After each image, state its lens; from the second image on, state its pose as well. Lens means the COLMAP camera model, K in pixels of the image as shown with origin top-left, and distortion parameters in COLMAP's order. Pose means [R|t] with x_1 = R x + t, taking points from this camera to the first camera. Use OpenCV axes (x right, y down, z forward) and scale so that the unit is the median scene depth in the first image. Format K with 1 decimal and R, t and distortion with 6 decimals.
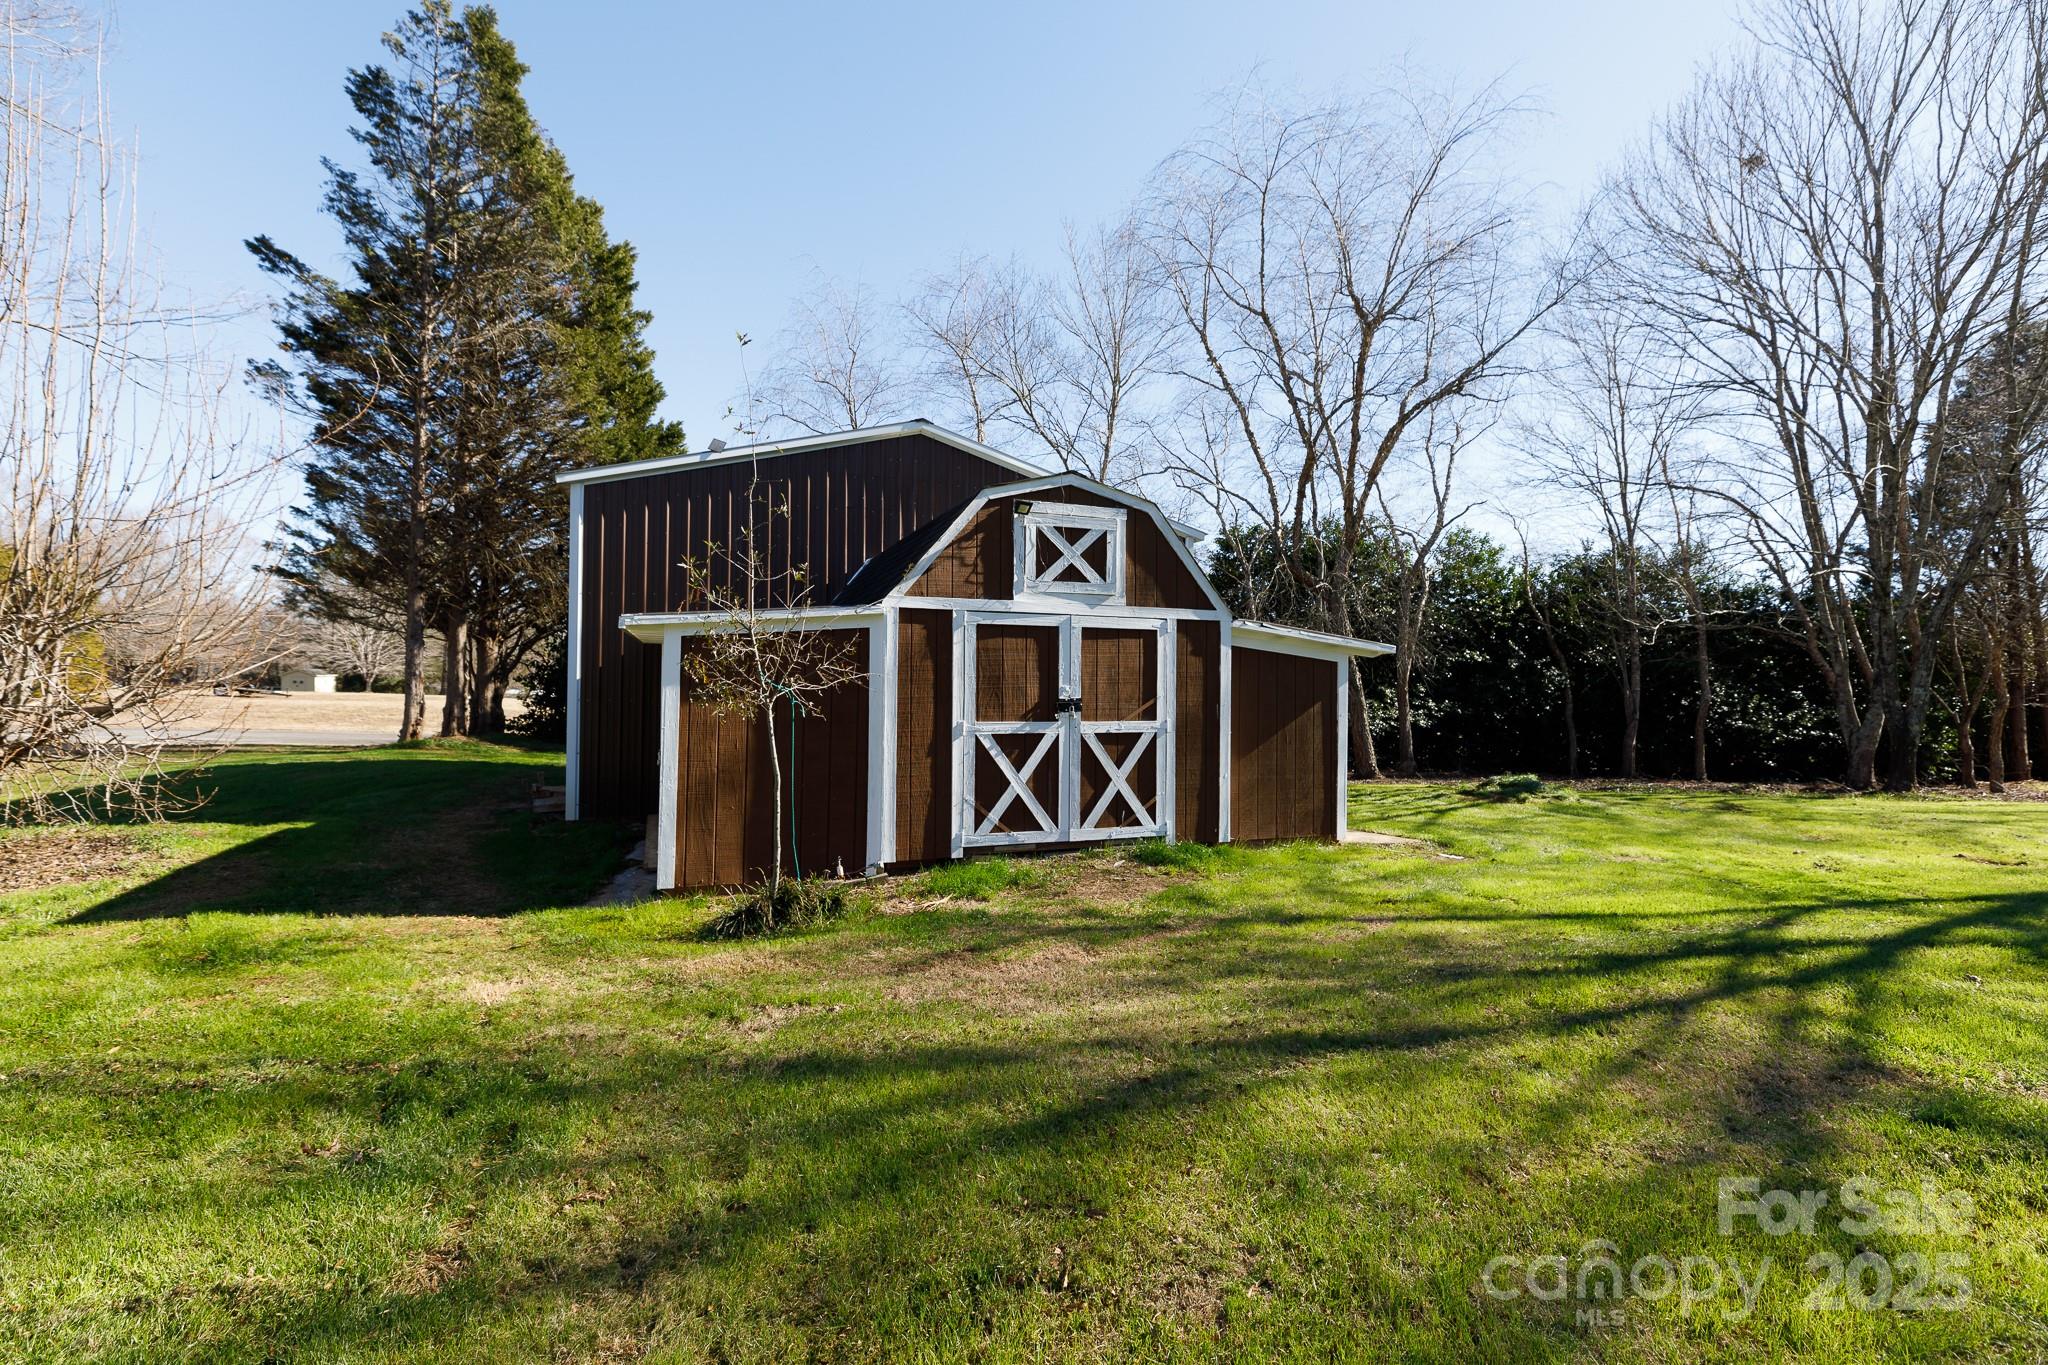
lens RADIAL K [[910.7, 0, 1020.2], [0, 910.7, 679.0], [0, 0, 1]] dist [0.003839, 0.000519]
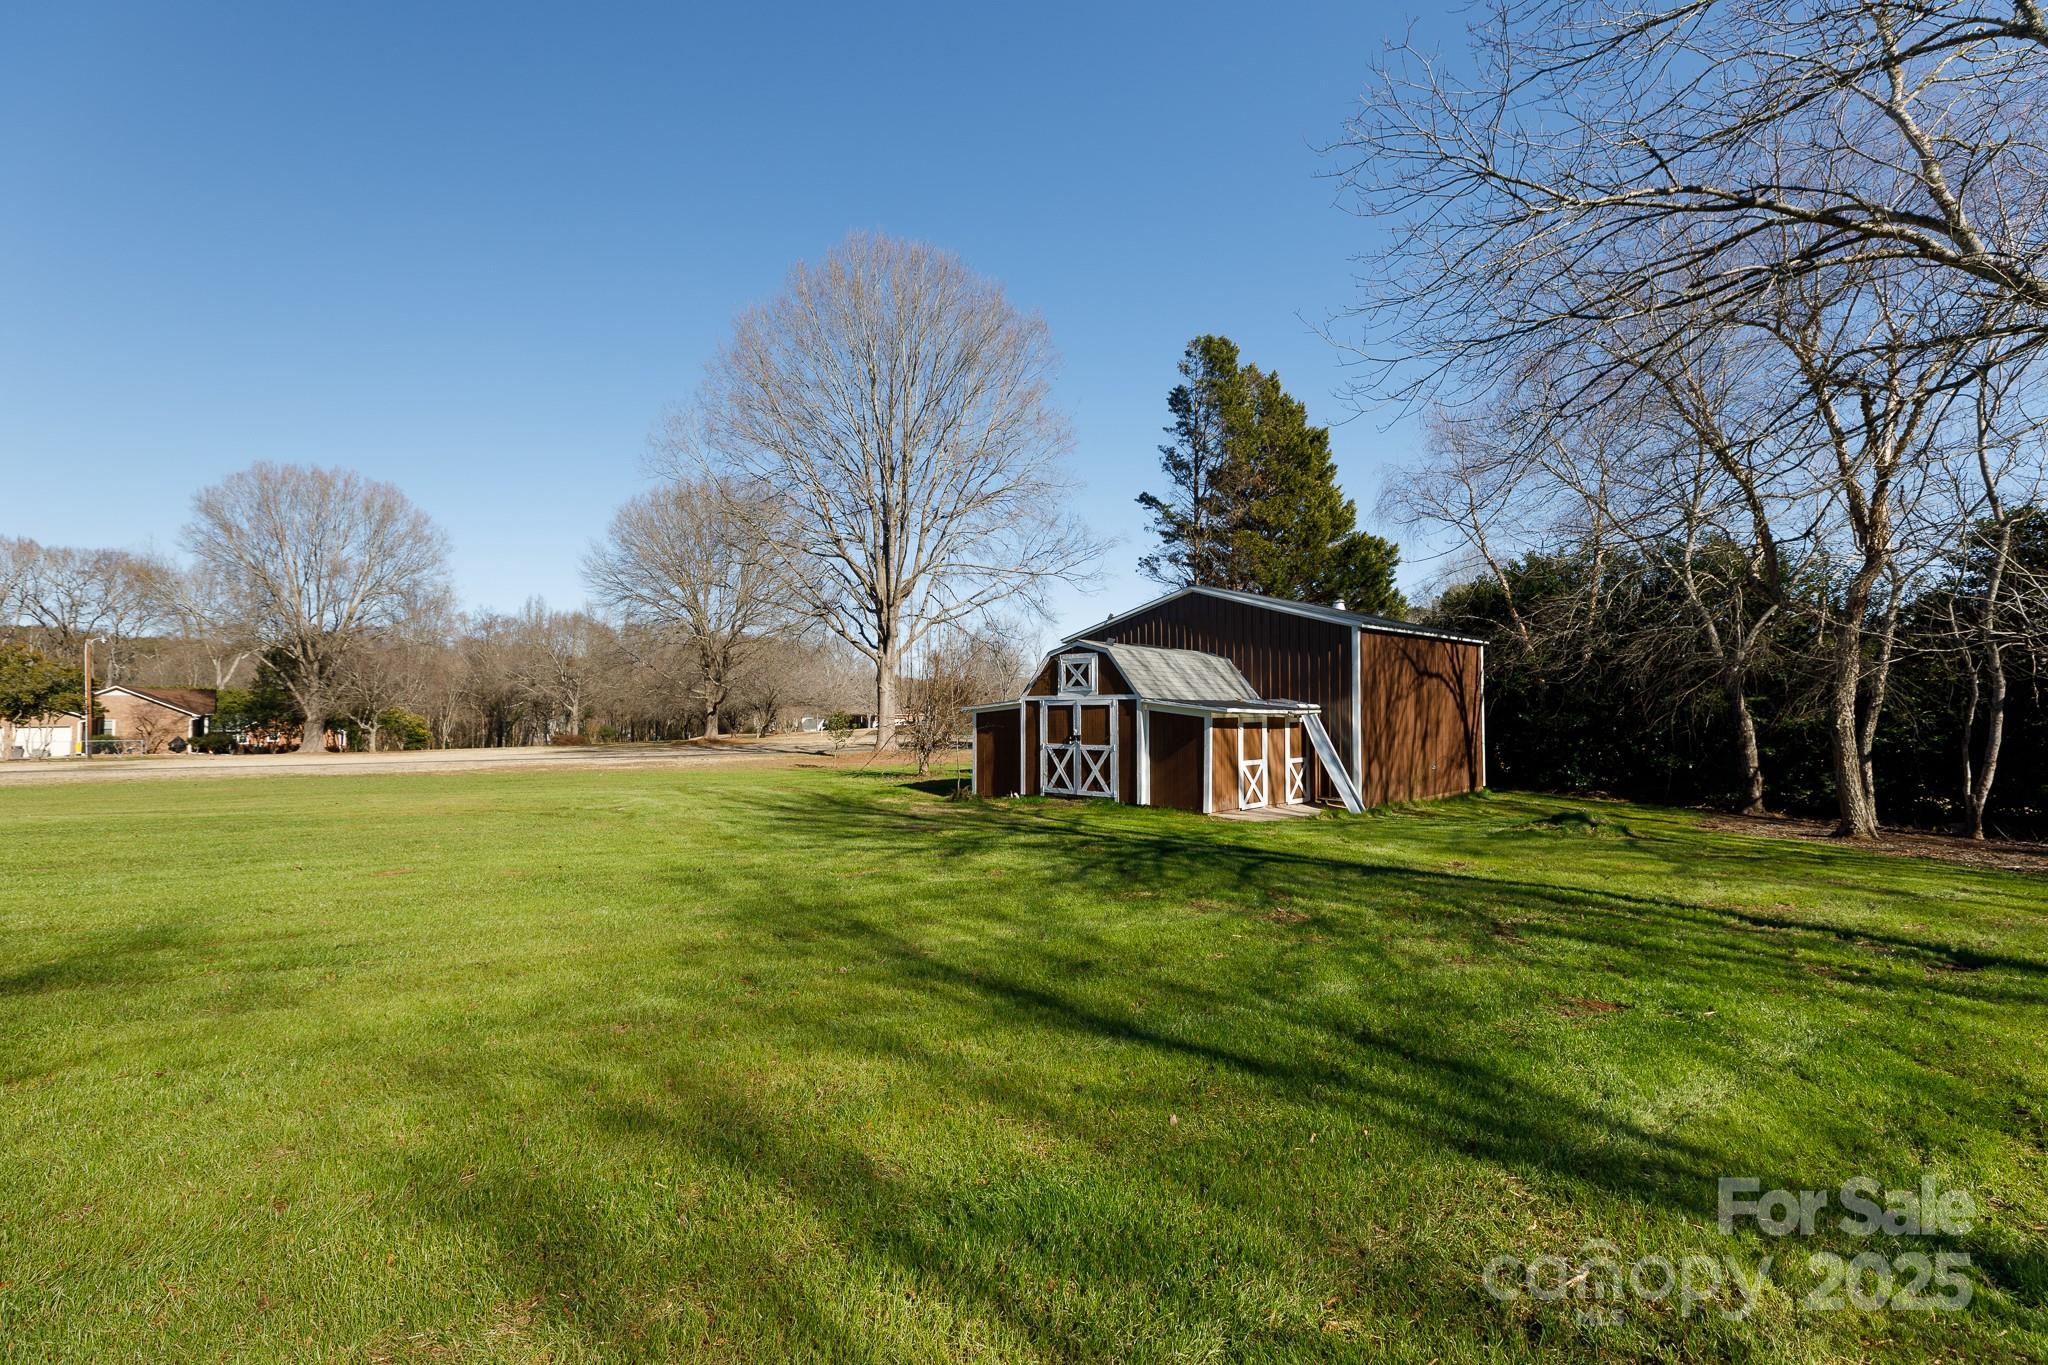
lens RADIAL K [[910.7, 0, 1028.1], [0, 910.7, 677.1], [0, 0, 1]] dist [0.003839, 0.000519]
pose [[0.433192, -0.043666, -0.900243, 2.090310], [0.010862, 0.999006, -0.043230, -0.027332], [0.901236, 0.008949, 0.433236, -0.152163]]
